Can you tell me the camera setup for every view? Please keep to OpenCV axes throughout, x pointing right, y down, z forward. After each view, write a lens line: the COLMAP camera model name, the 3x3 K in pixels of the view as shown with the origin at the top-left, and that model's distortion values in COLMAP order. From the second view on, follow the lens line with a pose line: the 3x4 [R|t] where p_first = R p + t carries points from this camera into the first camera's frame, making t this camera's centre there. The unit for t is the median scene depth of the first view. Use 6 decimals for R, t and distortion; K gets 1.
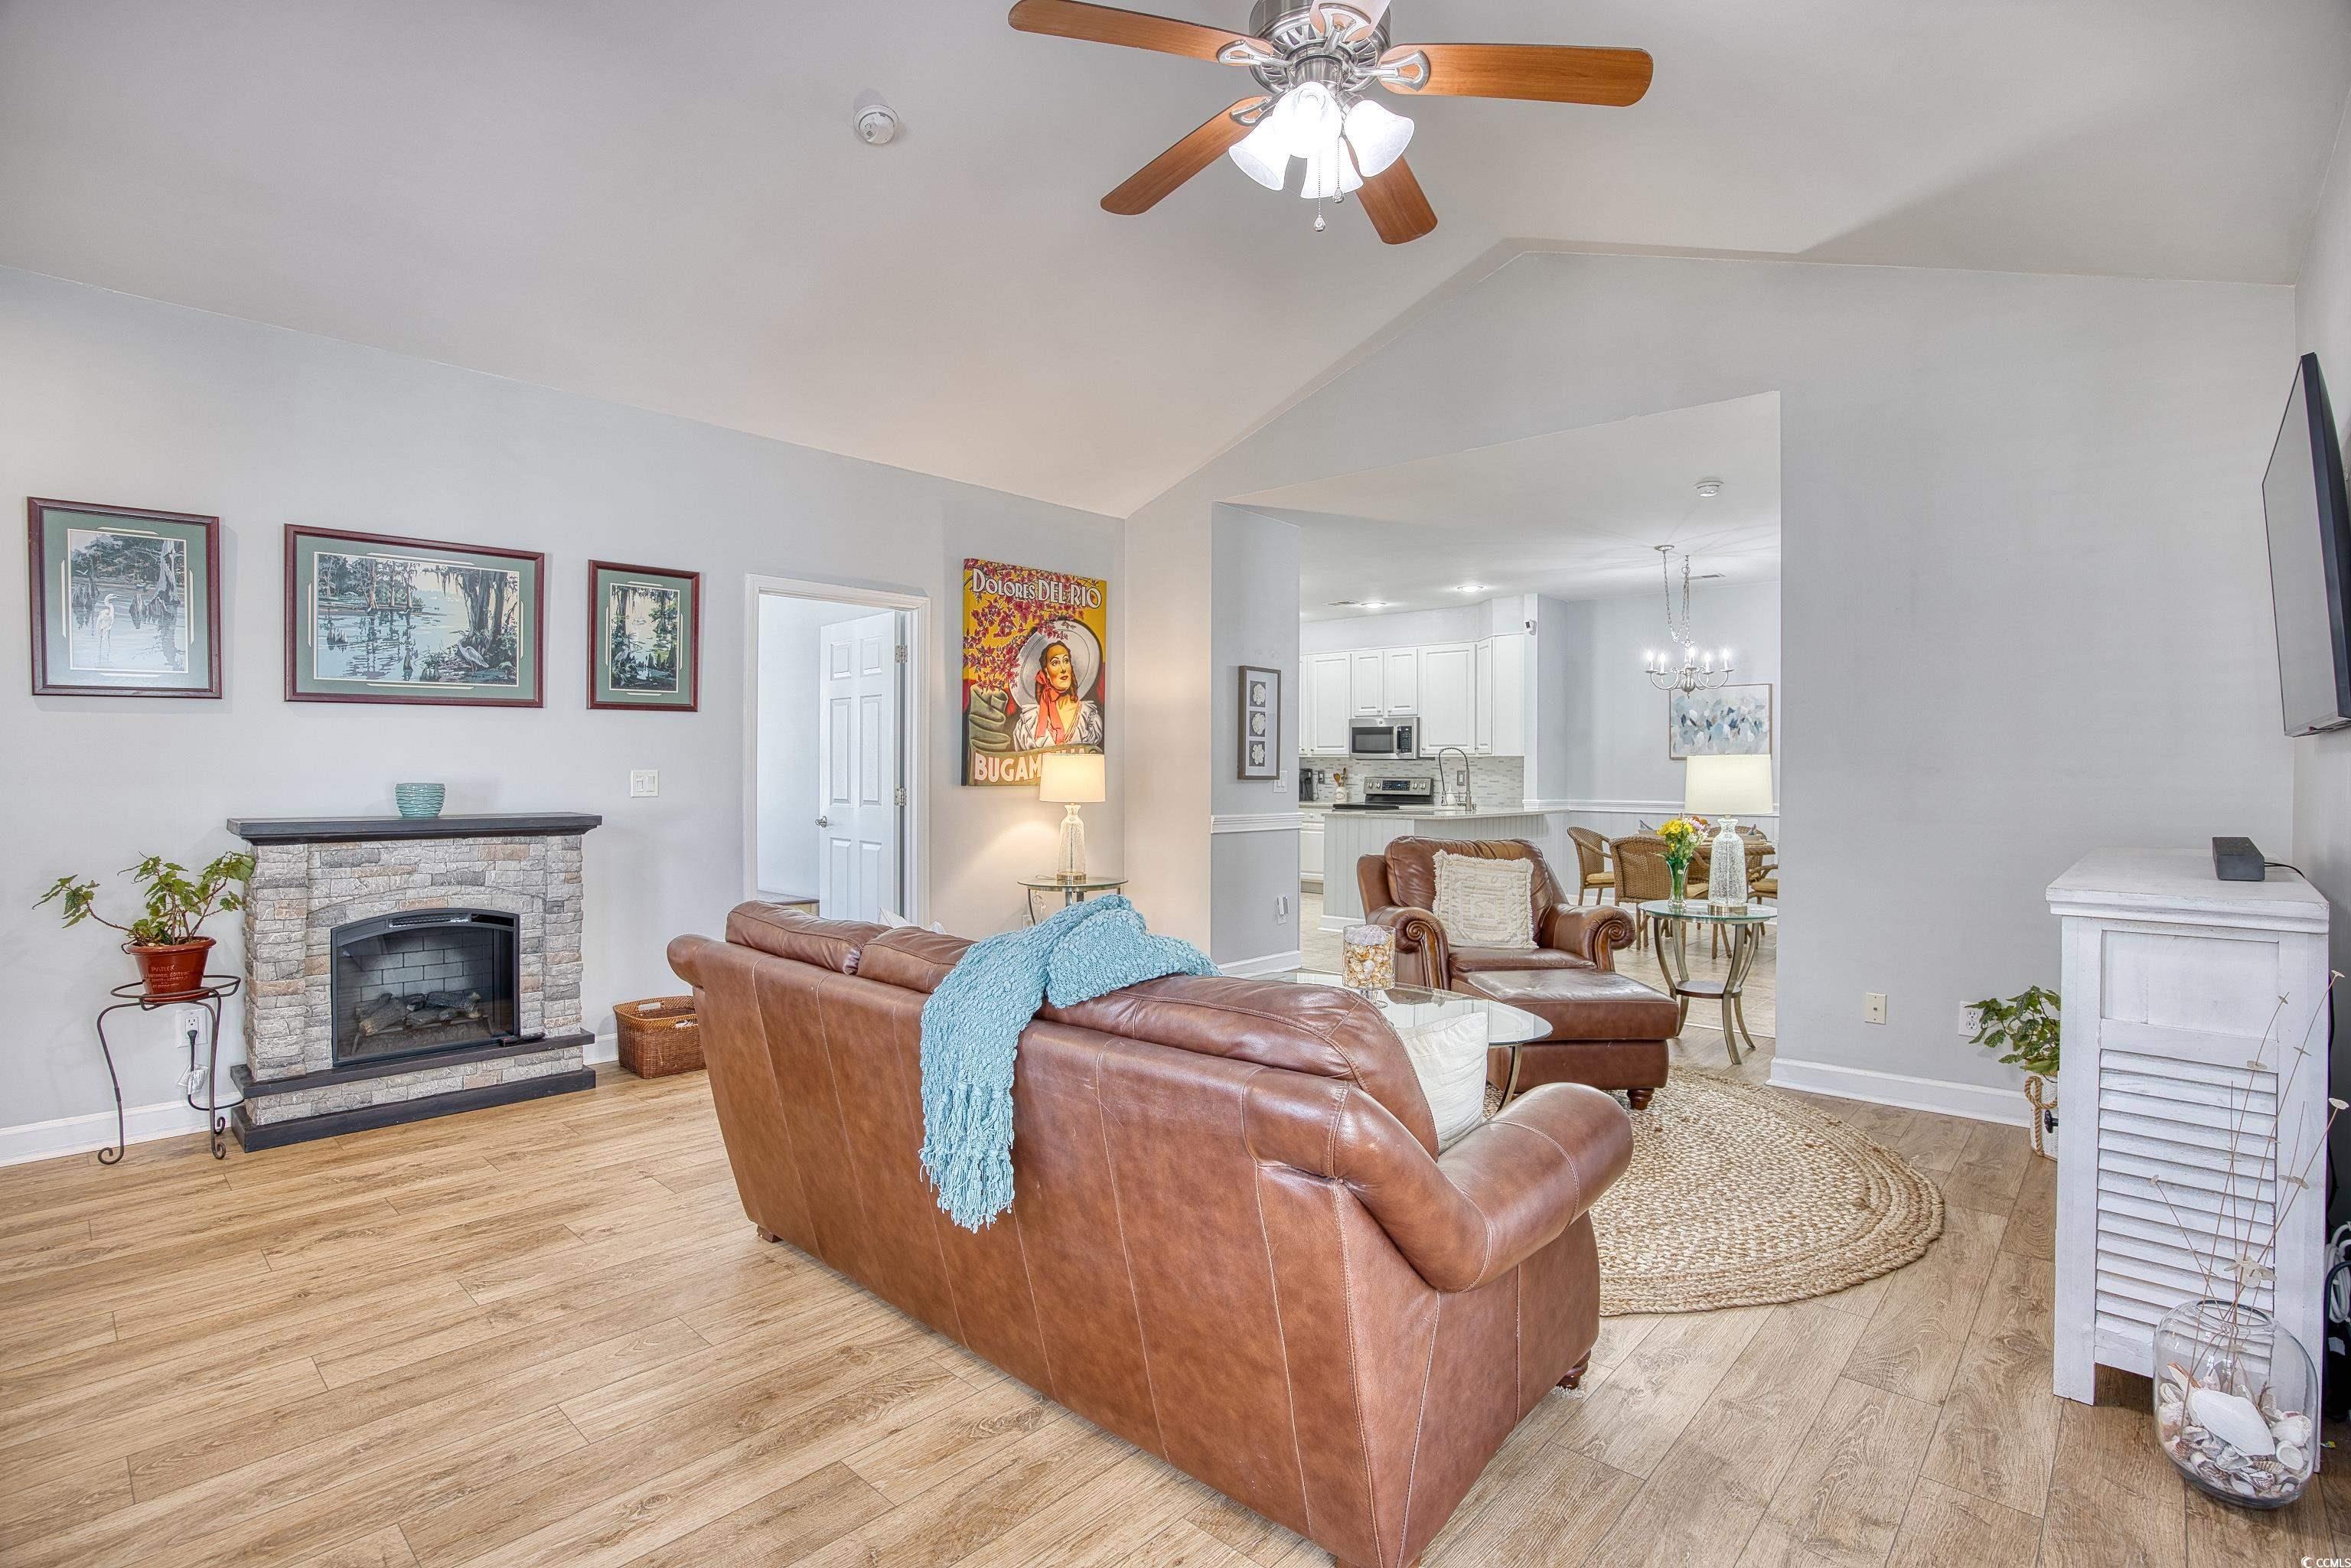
lens RADIAL K [[1113.3, 0, 1176.5], [0, 1113.3, 778.2], [0, 0, 1]] dist [-0.063554, 0.017626]
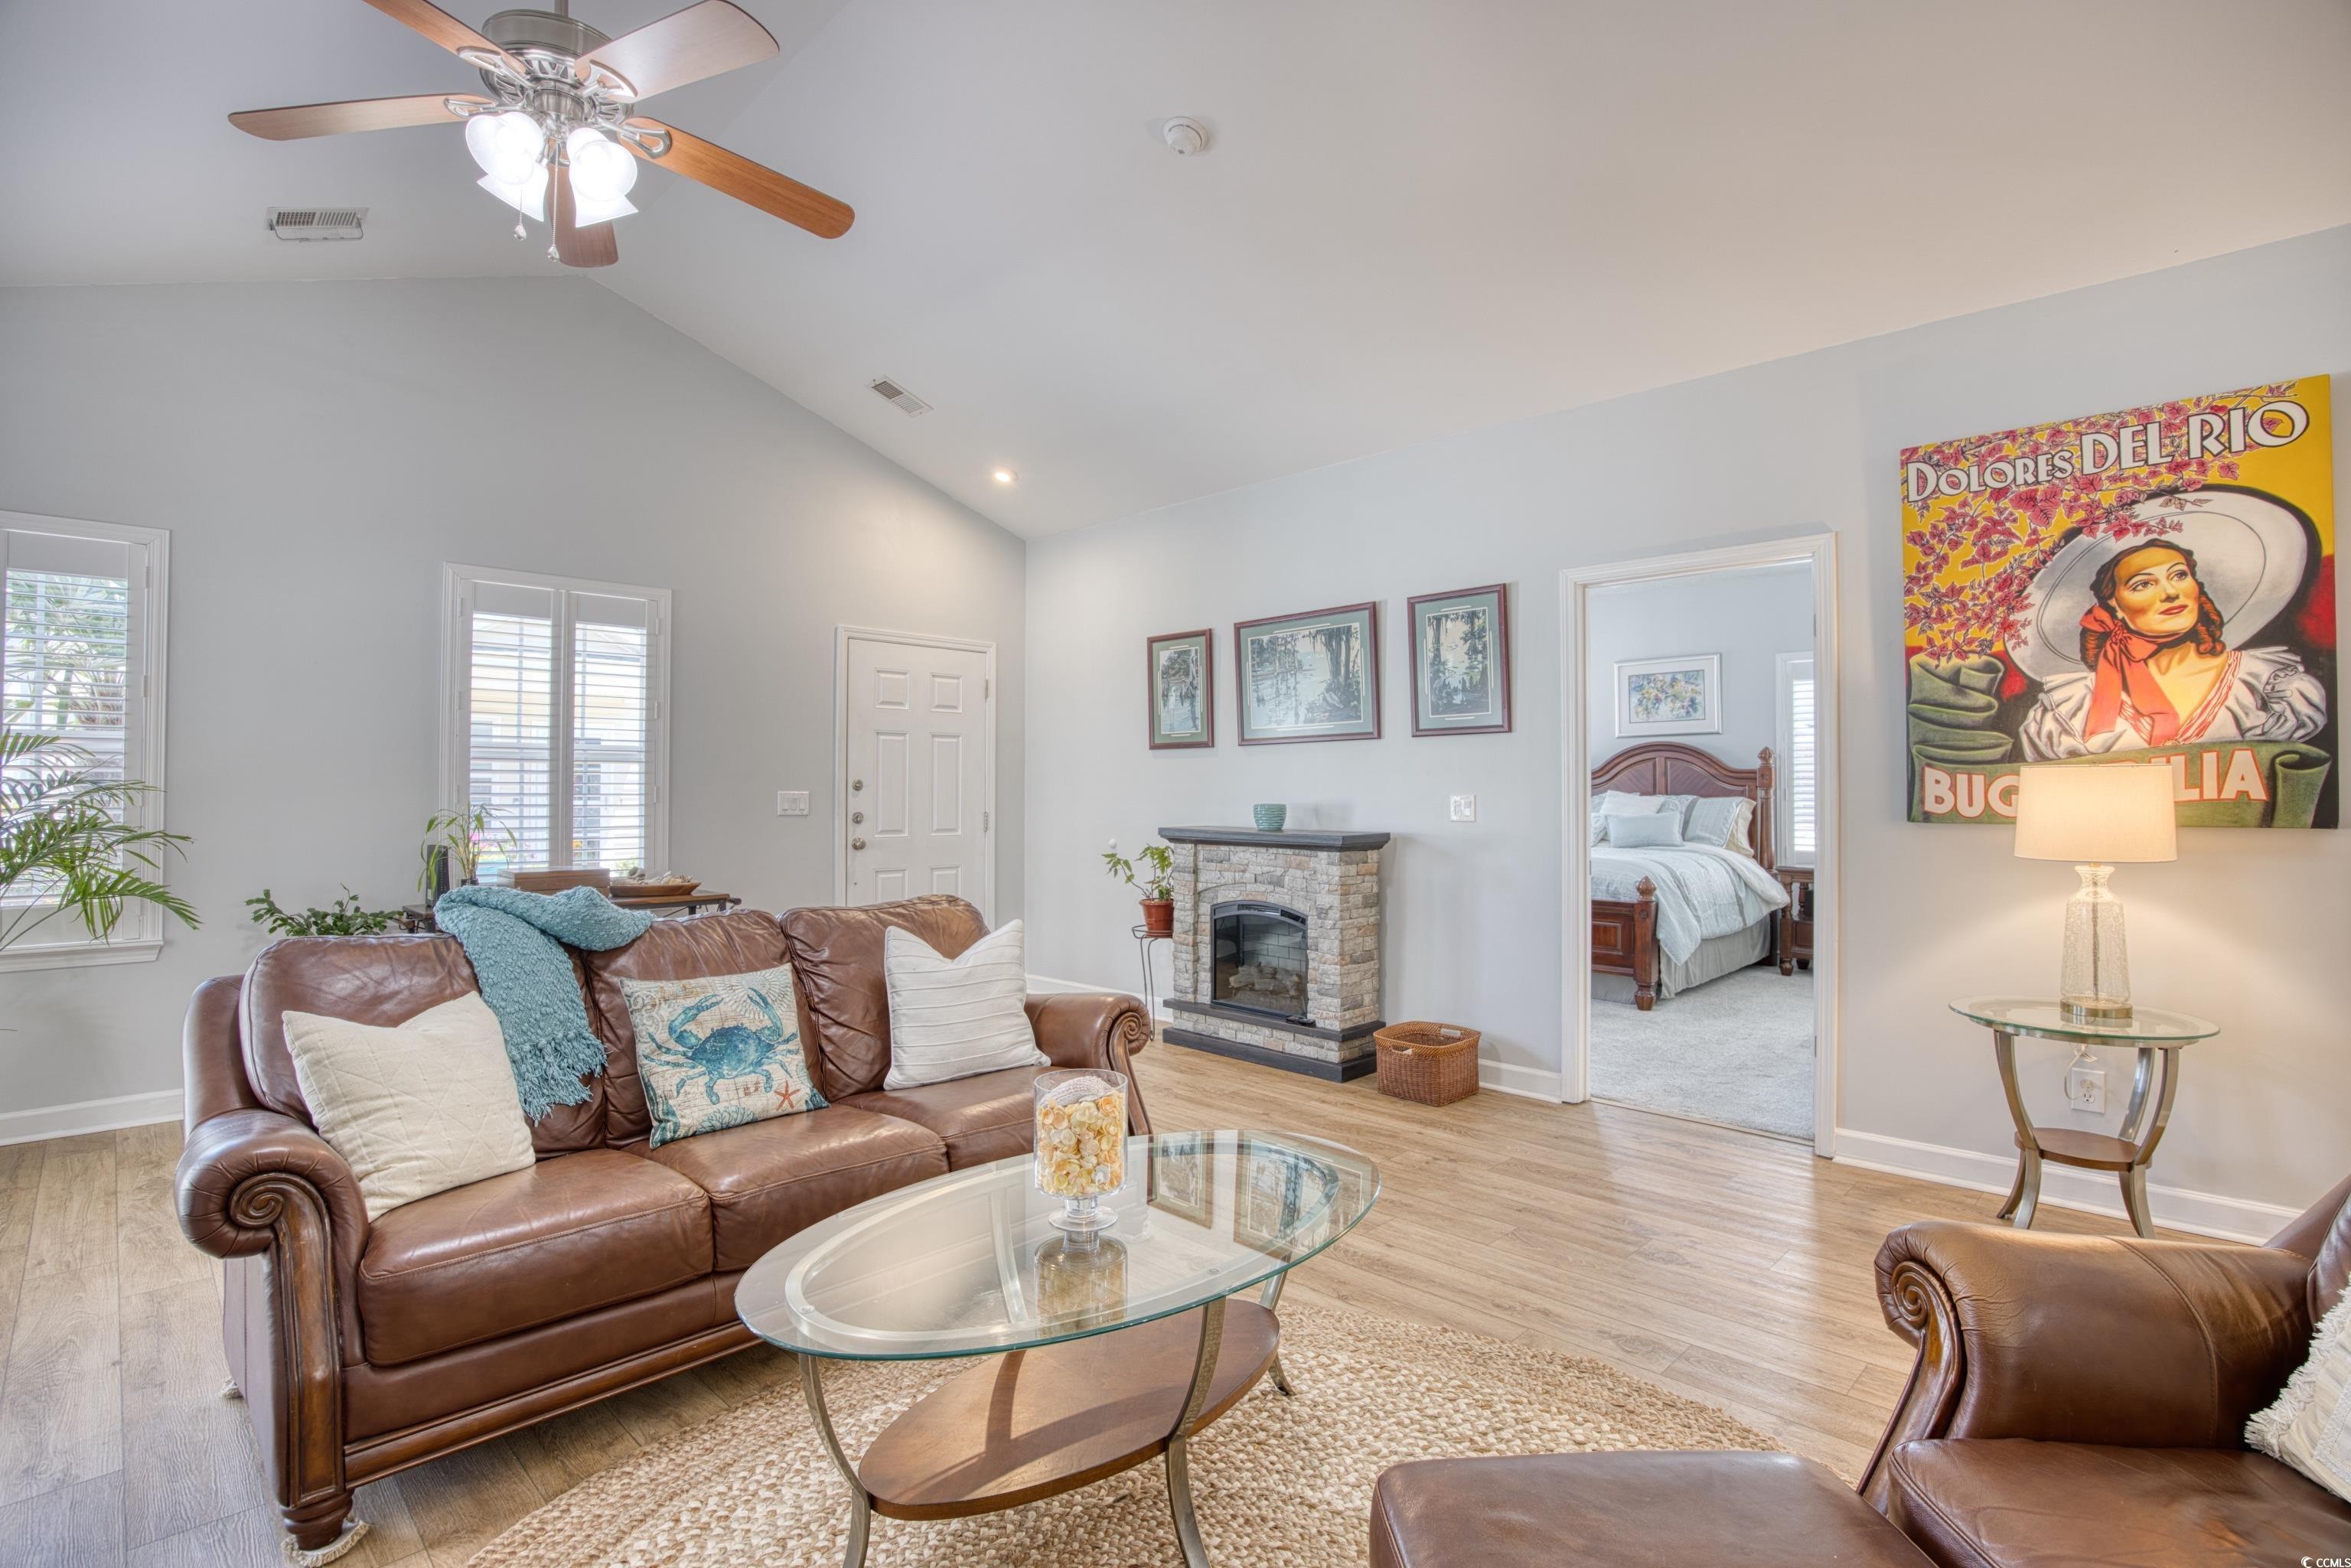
lens RADIAL K [[1113.3, 0, 1176.5], [0, 1113.3, 778.2], [0, 0, 1]] dist [-0.063554, 0.017626]
pose [[-0.037385, -0.013105, -0.999215, 0.415471], [-0.009877, 0.999870, -0.012744, -0.005281], [0.999252, 0.009392, -0.037510, 0.612448]]
